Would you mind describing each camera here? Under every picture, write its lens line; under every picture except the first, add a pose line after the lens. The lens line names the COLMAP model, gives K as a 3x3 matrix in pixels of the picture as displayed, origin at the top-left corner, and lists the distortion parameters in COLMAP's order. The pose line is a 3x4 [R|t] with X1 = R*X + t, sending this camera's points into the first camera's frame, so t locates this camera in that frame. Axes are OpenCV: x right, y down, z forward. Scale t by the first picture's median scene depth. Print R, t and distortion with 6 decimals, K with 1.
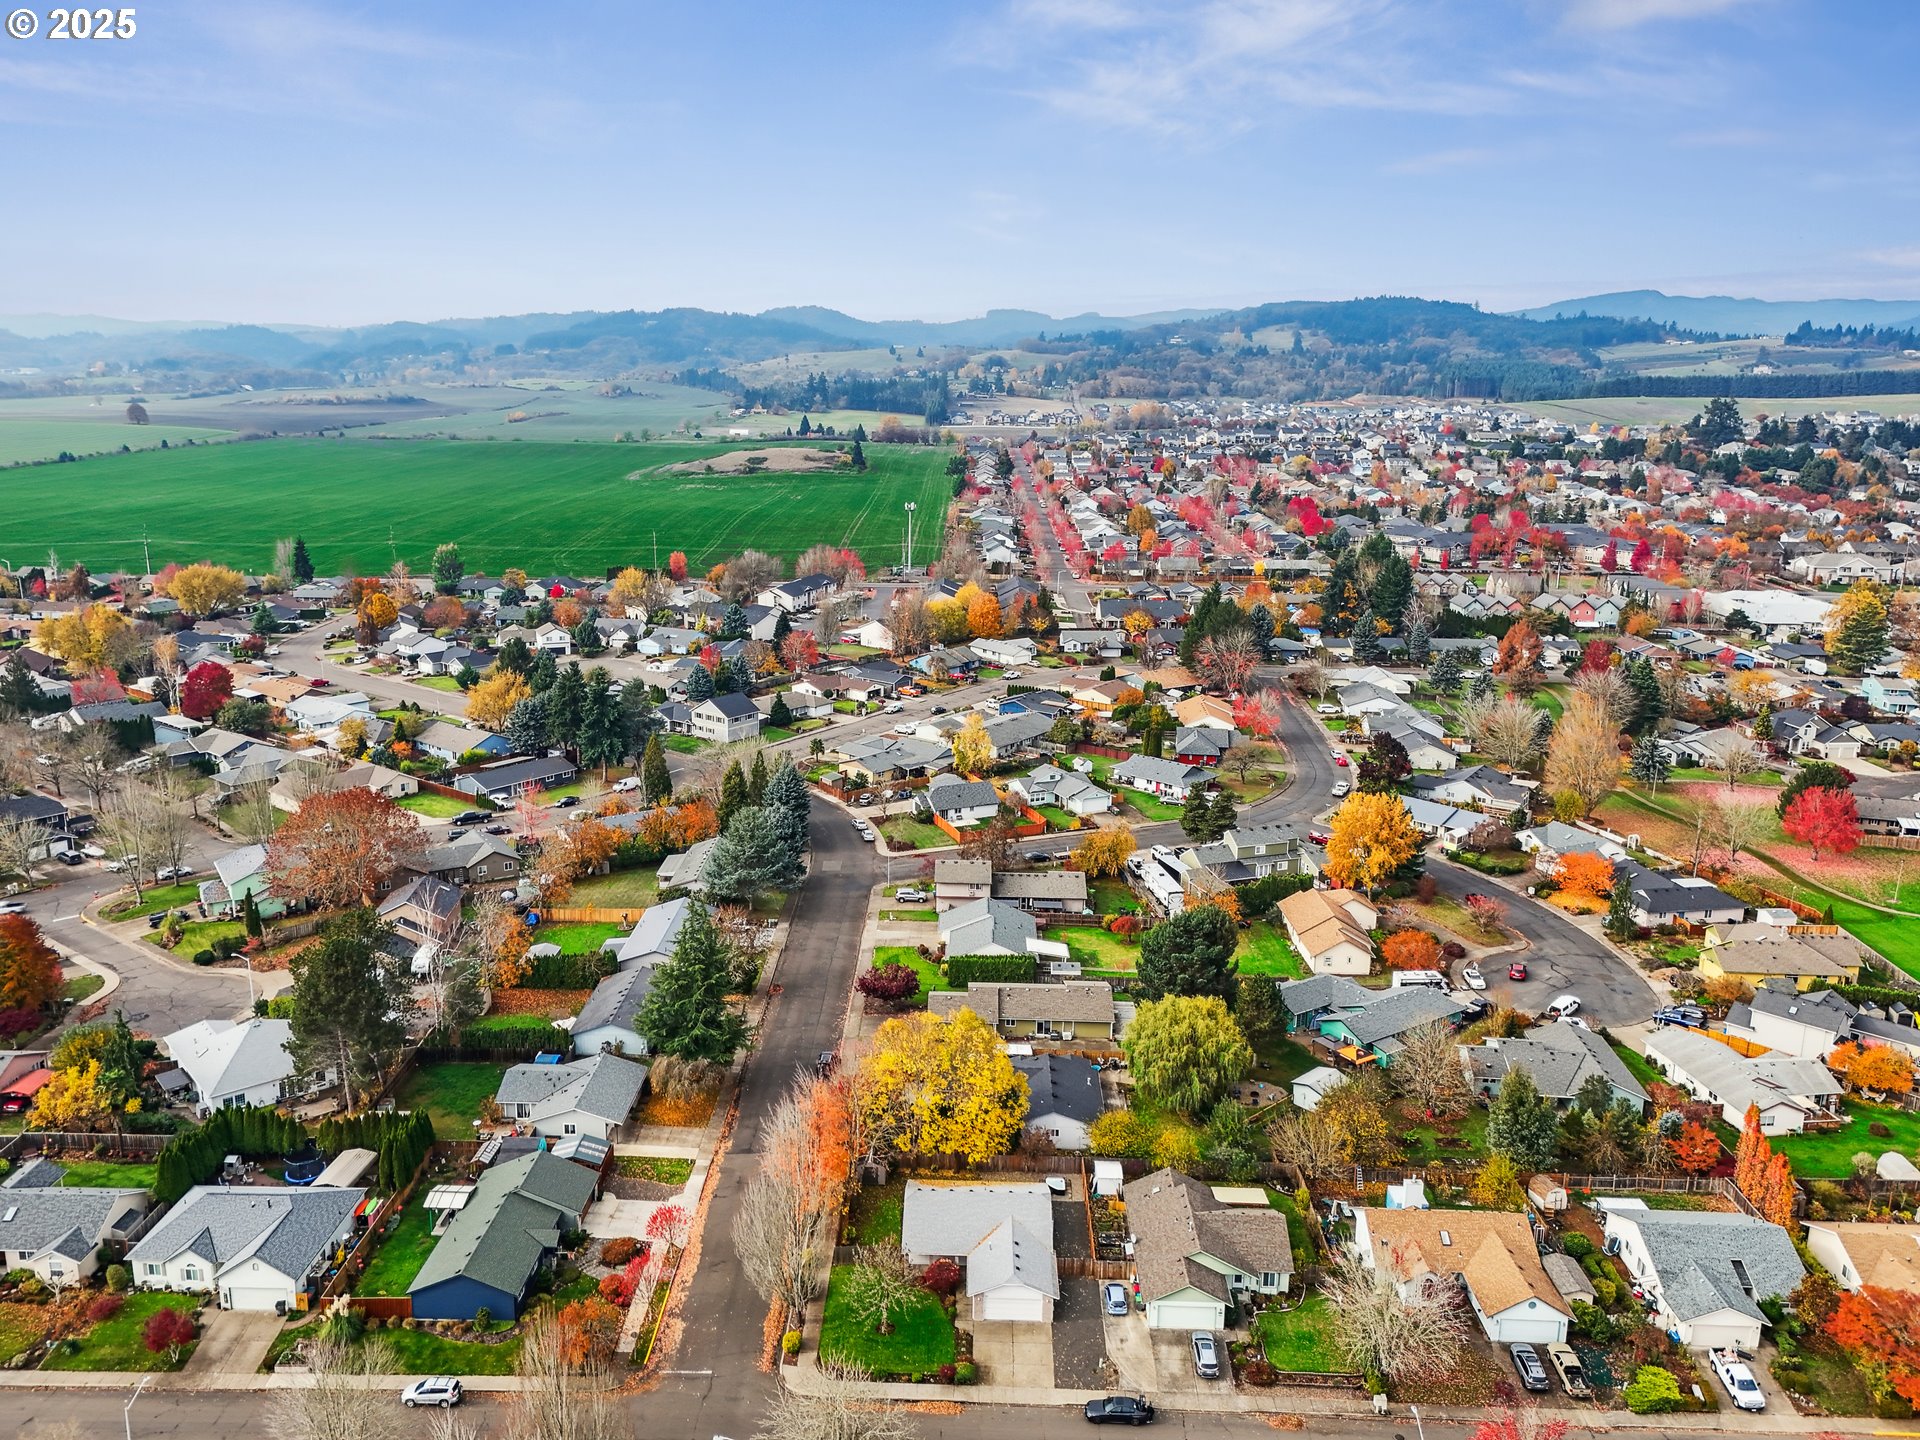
lens RADIAL K [[1442.0, 0, 949.6], [0, 1442.0, 719.0], [0, 0, 1]] dist [0.066287, -0.042615]
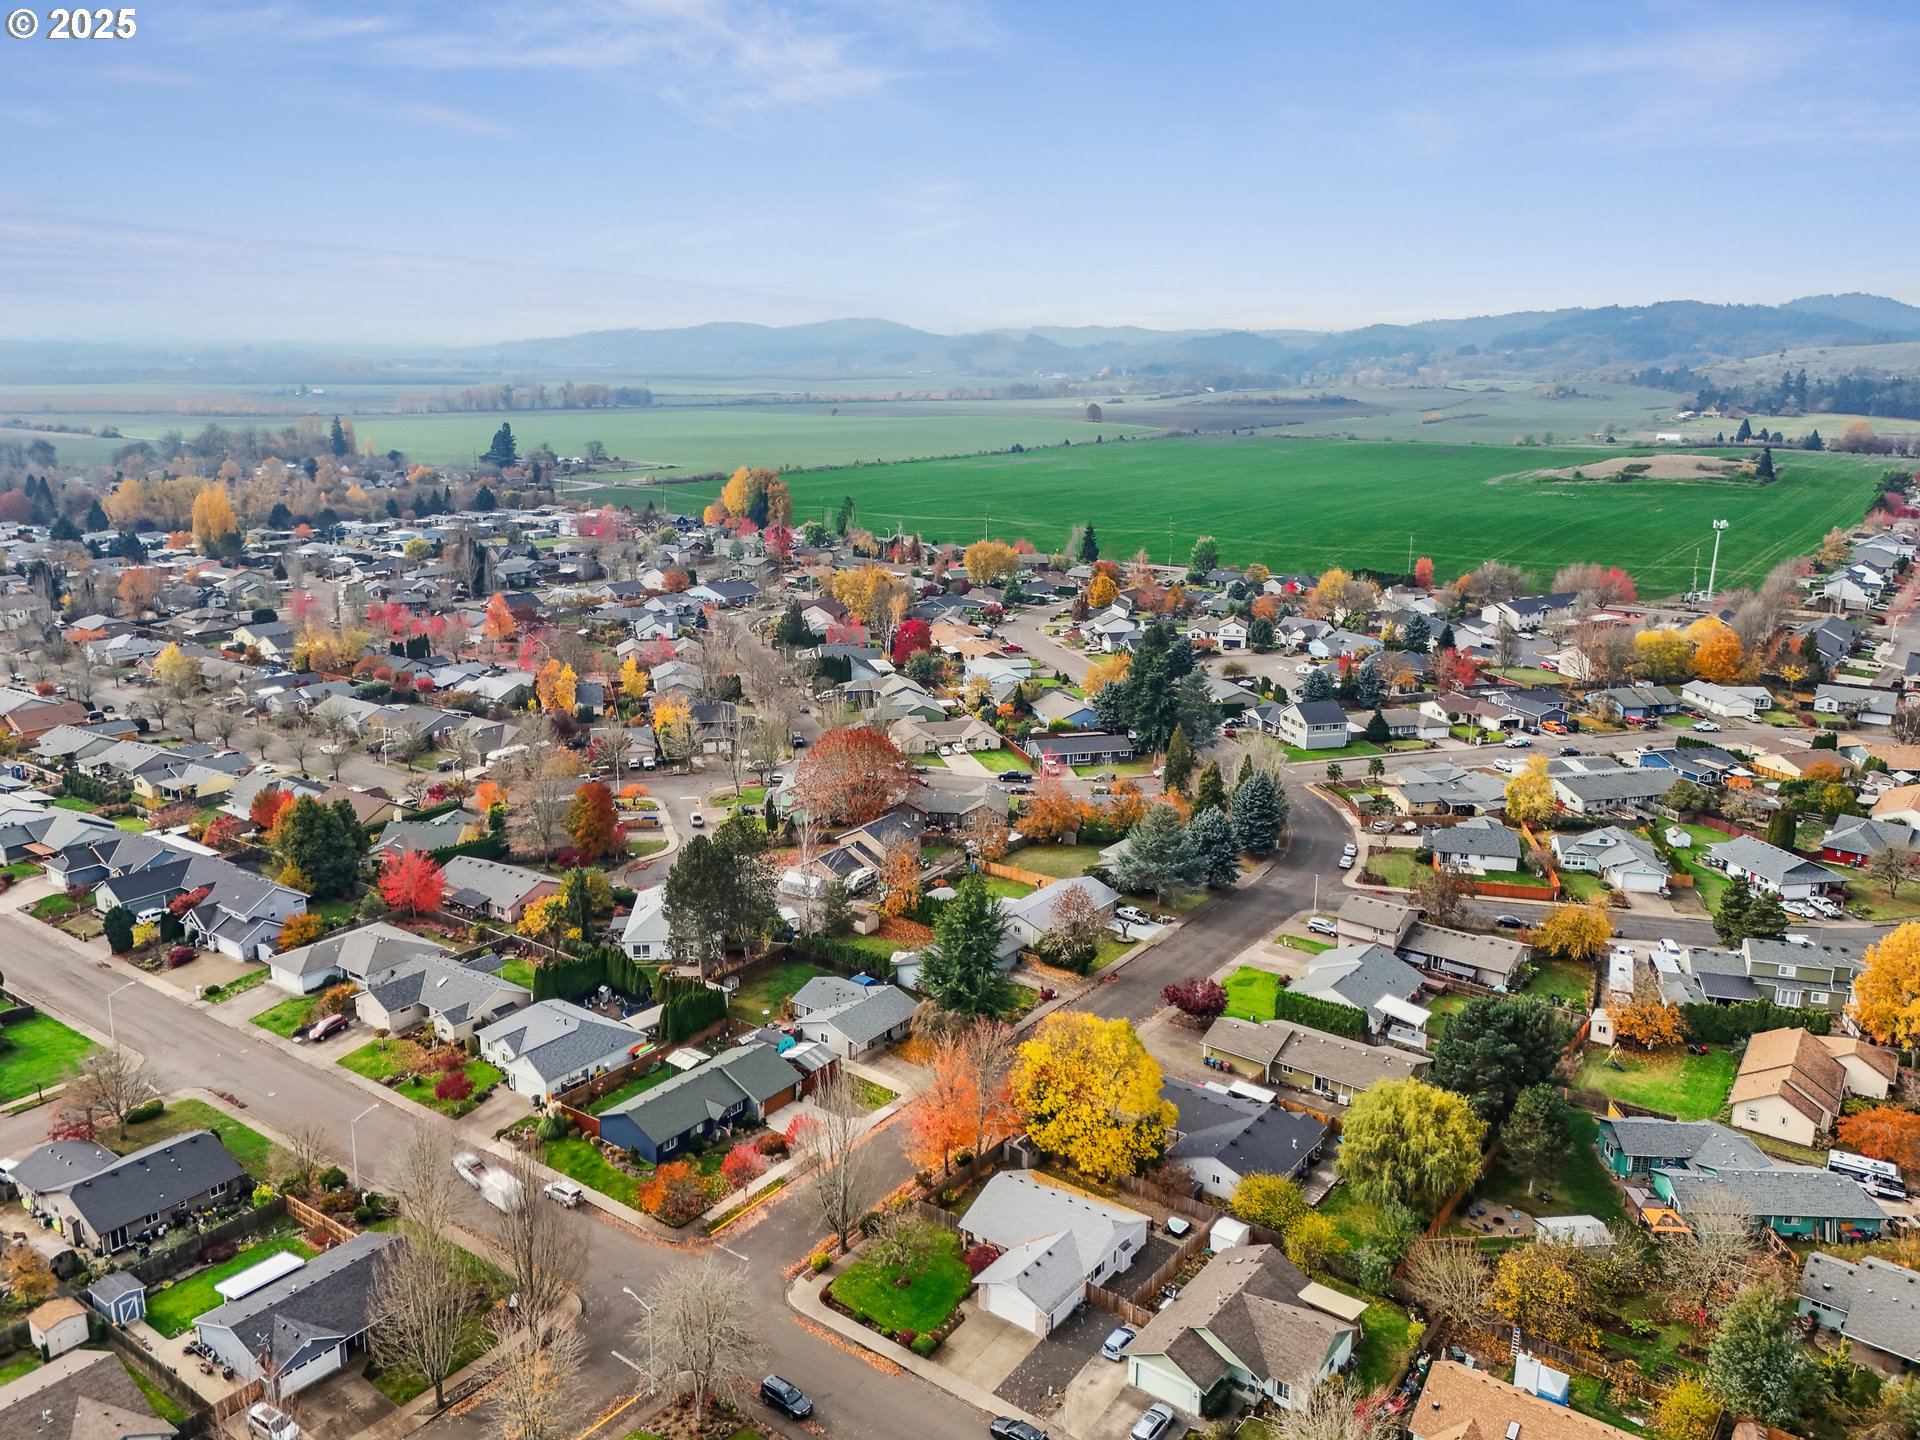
lens RADIAL K [[1442.0, 0, 950.5], [0, 1442.0, 722.4], [0, 0, 1]] dist [0.066287, -0.042615]
pose [[0.817984, 0.138111, -0.558415, 0.151922], [-0.137227, 0.989574, 0.043733, -0.009276], [0.558633, 0.040857, 0.828408, 0.040050]]
